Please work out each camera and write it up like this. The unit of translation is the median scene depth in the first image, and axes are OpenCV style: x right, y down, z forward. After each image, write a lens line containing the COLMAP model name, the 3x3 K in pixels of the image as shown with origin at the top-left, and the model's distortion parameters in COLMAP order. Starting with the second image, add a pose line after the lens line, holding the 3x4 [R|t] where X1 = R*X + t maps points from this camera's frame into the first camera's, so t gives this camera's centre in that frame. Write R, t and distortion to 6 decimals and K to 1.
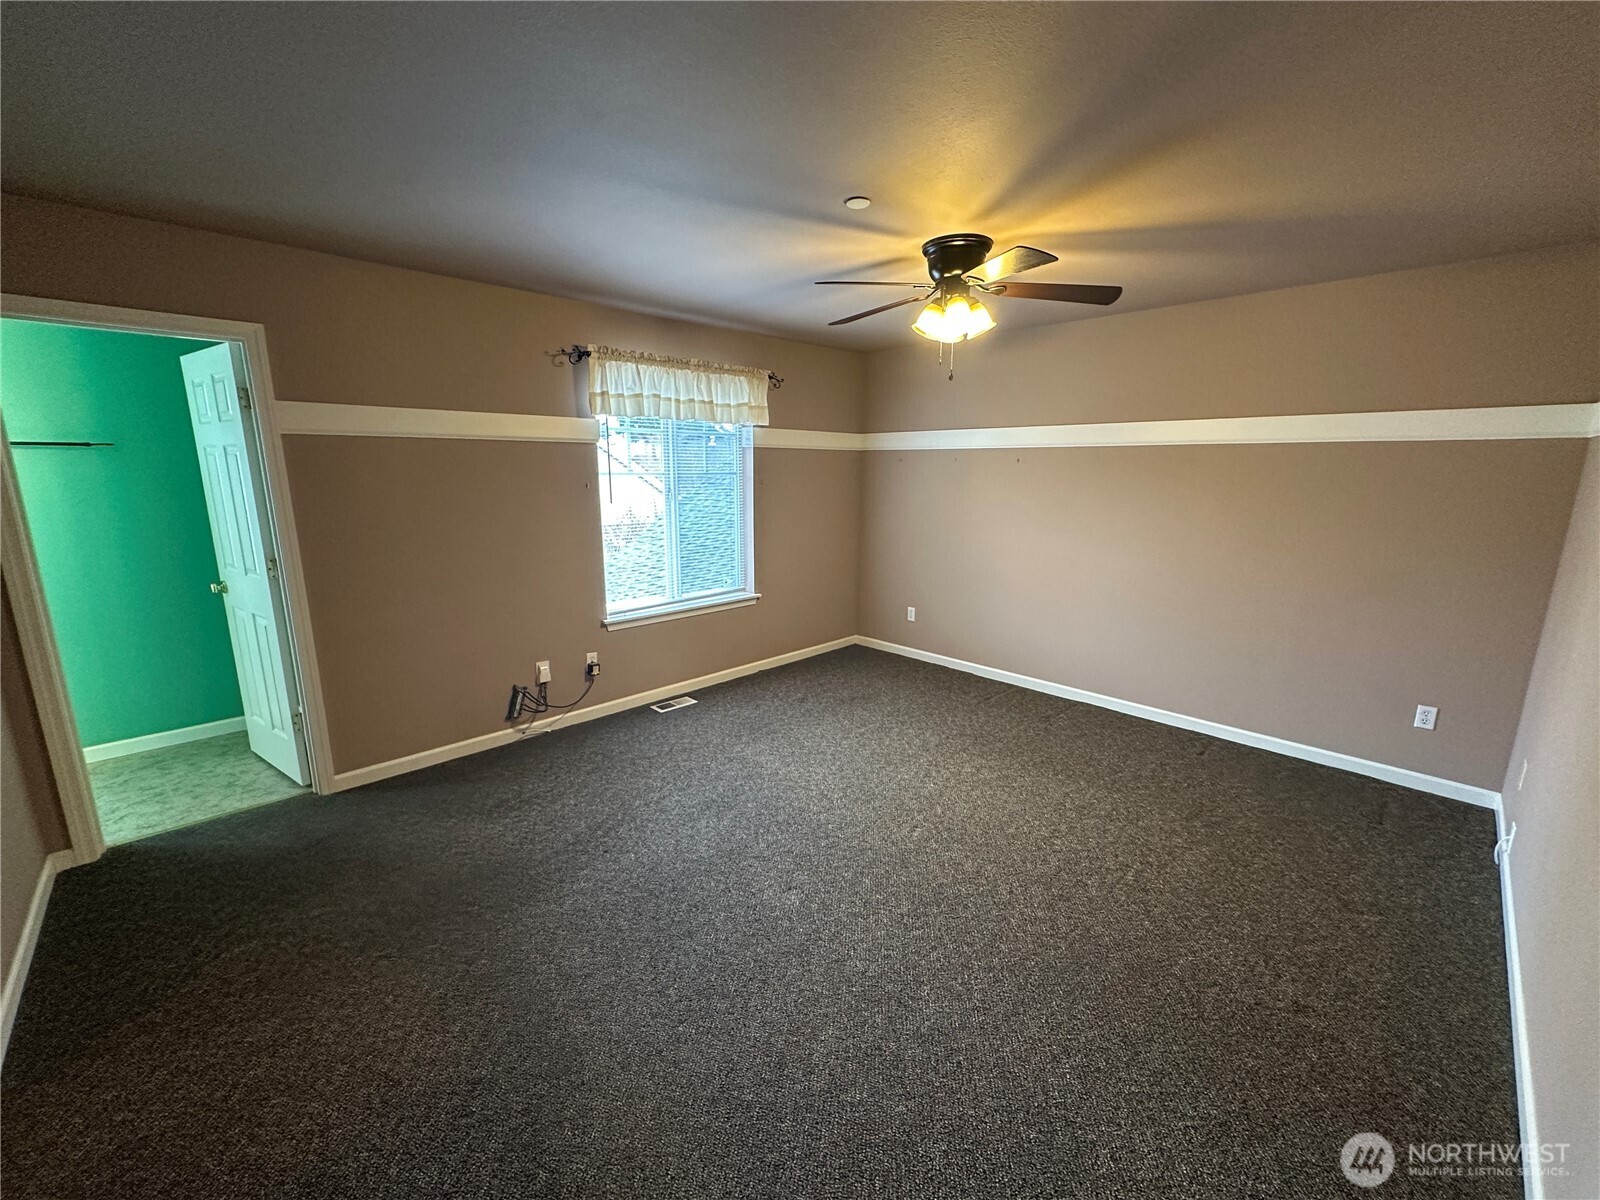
lens RADIAL K [[637.4, 0, 791.7], [0, 637.4, 600.2], [0, 0, 1]] dist [-0.004504, 0.000788]
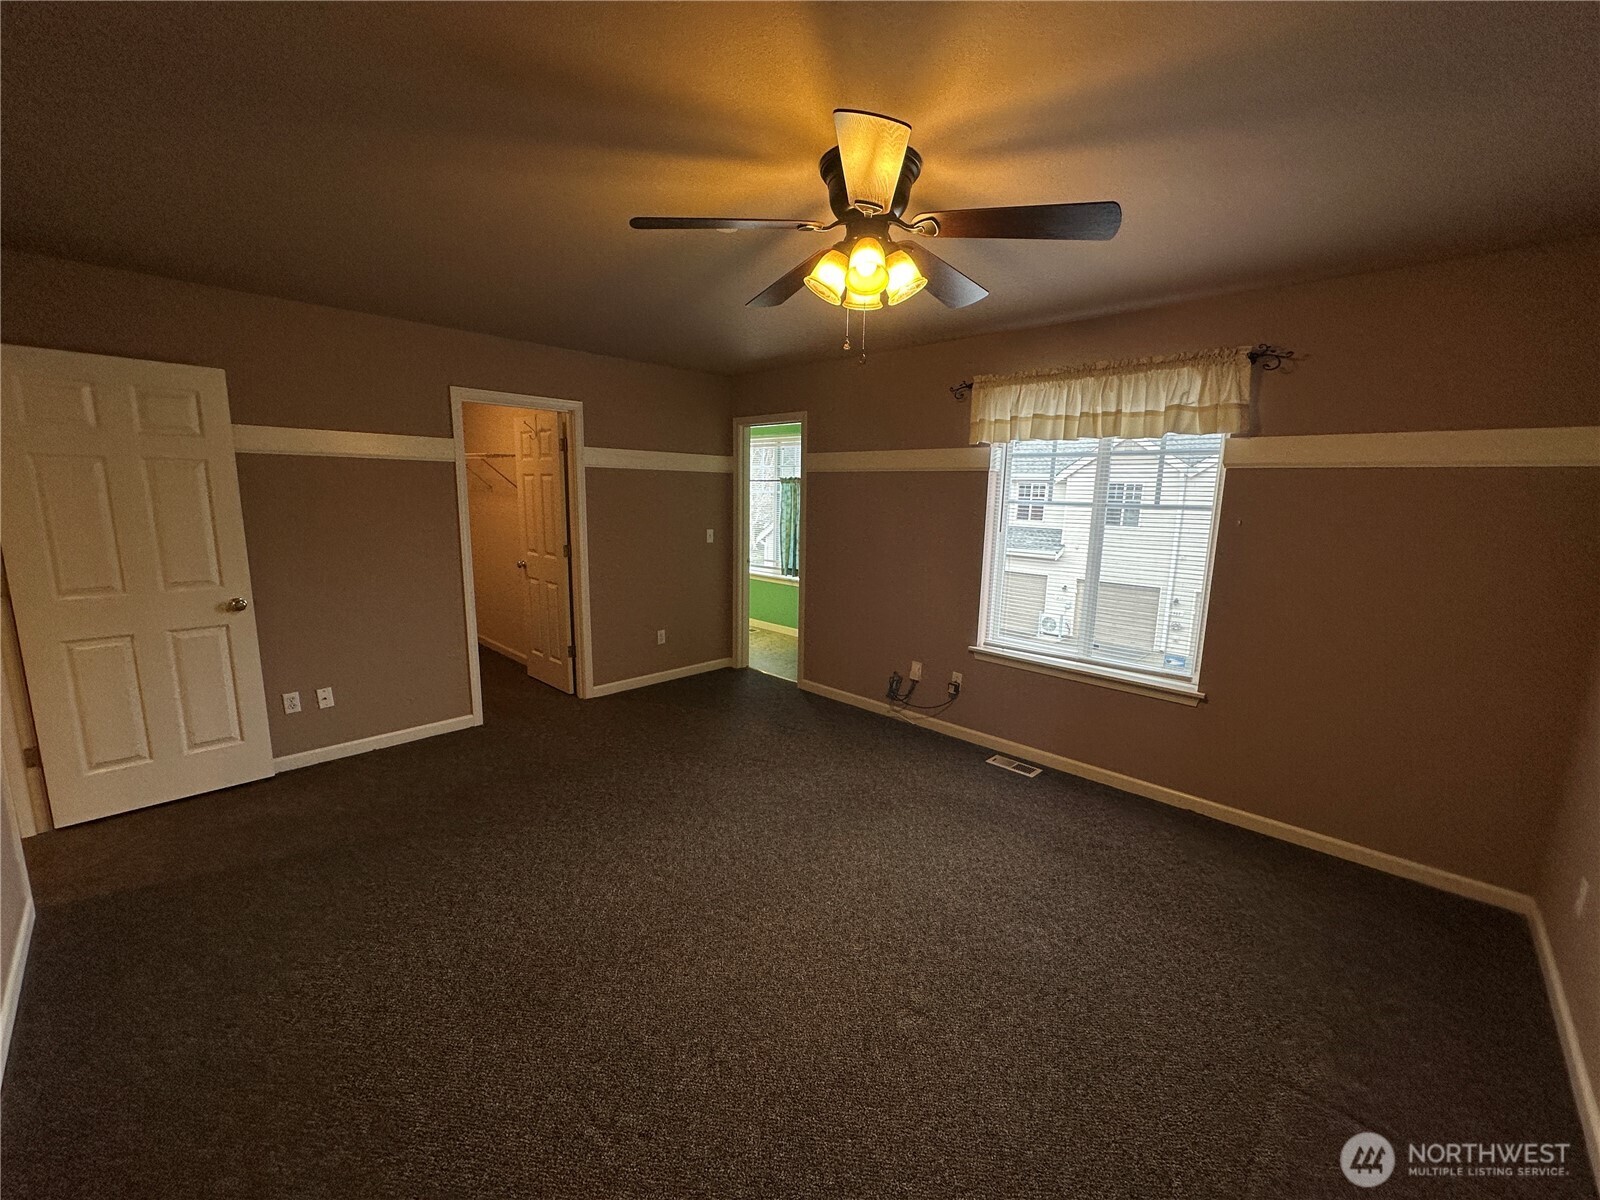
lens RADIAL K [[637.4, 0, 802.3], [0, 637.4, 593.7], [0, 0, 1]] dist [-0.004504, 0.000788]
pose [[0.045069, 0.157620, -0.986471, 0.644905], [-0.224307, 0.963857, 0.143759, -0.127521], [0.973476, 0.214794, 0.078796, 0.623354]]
